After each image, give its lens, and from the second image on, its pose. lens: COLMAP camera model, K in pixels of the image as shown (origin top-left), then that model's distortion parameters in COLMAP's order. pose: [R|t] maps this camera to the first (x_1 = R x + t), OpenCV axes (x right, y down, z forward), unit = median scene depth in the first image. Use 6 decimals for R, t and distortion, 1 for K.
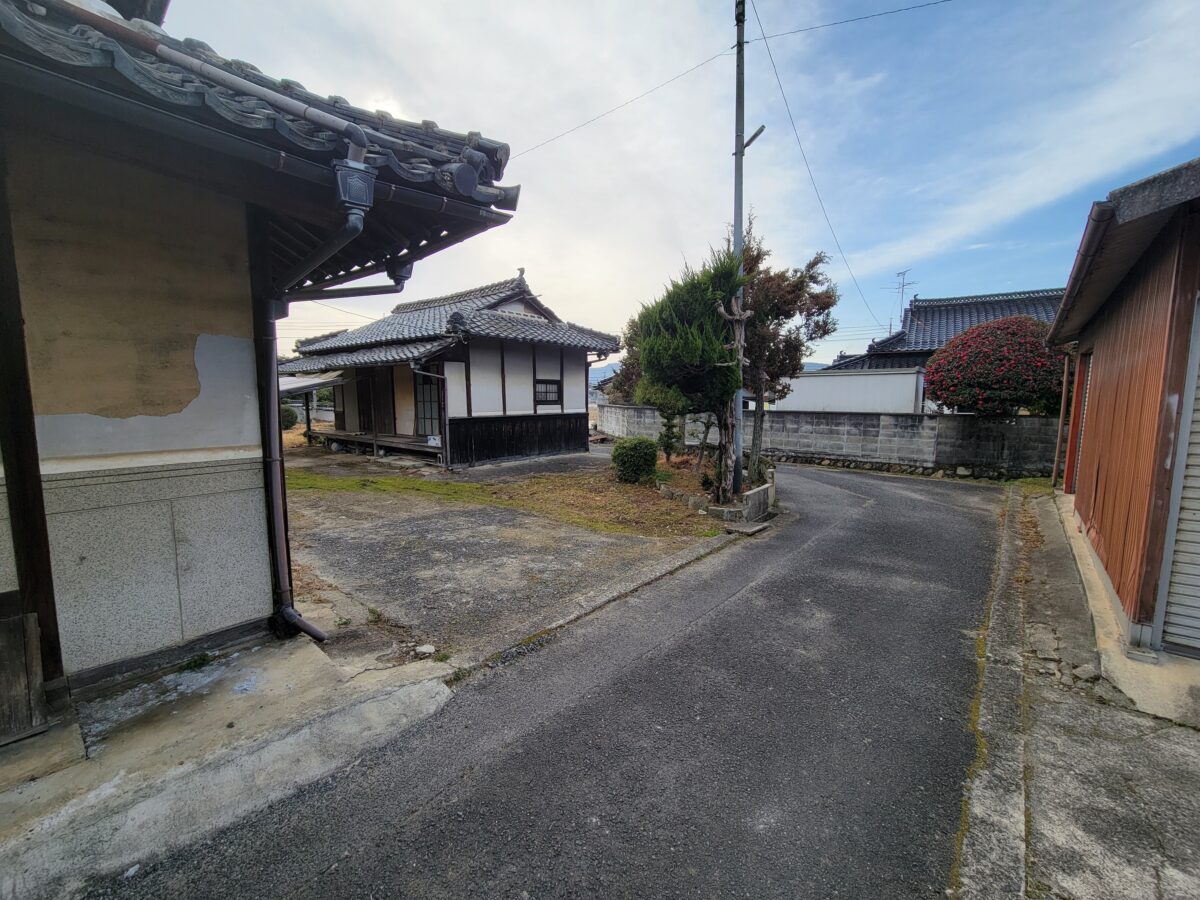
lens RADIAL K [[488.4, 0, 599.0], [0, 488.4, 446.1], [0, 0, 1]] dist [0.002598, -0.000289]
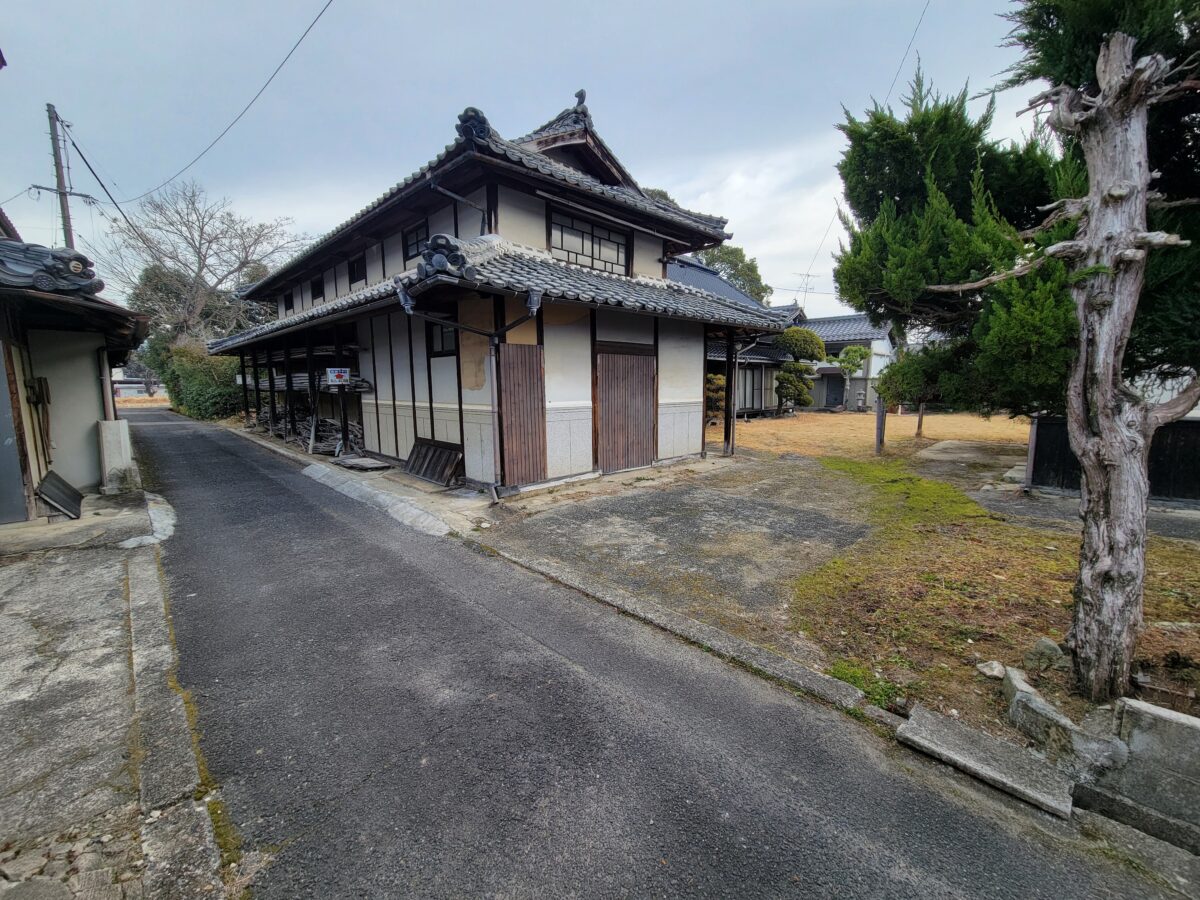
lens RADIAL K [[488.4, 0, 599.0], [0, 488.4, 446.1], [0, 0, 1]] dist [0.002598, -0.000289]
pose [[-0.091685, 0.117620, -0.988817, 0.943230], [-0.099706, 0.986925, 0.126640, -0.092857], [0.990784, 0.110202, -0.078758, 1.082171]]
